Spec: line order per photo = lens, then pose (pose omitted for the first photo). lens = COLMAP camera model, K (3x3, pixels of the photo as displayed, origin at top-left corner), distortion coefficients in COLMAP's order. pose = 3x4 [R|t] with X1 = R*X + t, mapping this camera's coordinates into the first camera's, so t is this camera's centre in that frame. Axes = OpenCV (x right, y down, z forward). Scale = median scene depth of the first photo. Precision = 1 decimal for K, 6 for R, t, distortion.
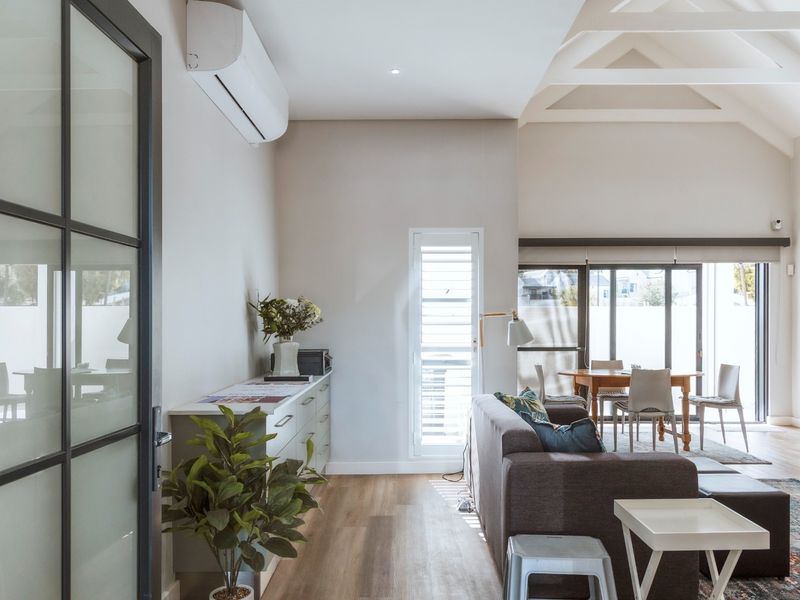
lens RADIAL K [[628.4, 0, 410.8], [0, 628.4, 322.0], [0, 0, 1]] dist [0.038390, -0.014683]
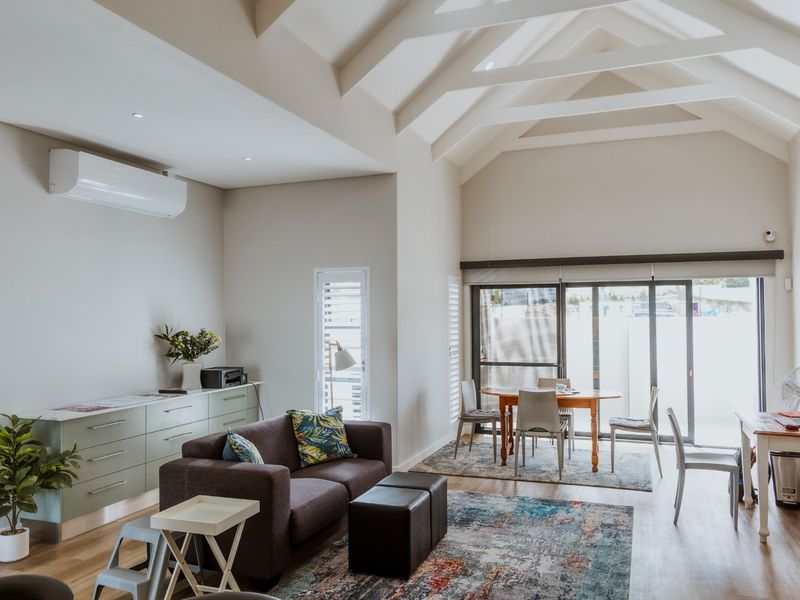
lens RADIAL K [[628.4, 0, 406.1], [0, 628.4, 300.9], [0, 0, 1]] dist [0.038390, -0.014683]
pose [[0.932818, -0.011643, -0.360161, 0.413786], [0.003534, 0.999725, -0.023163, -0.039411], [0.360332, 0.020334, 0.932603, -0.053043]]
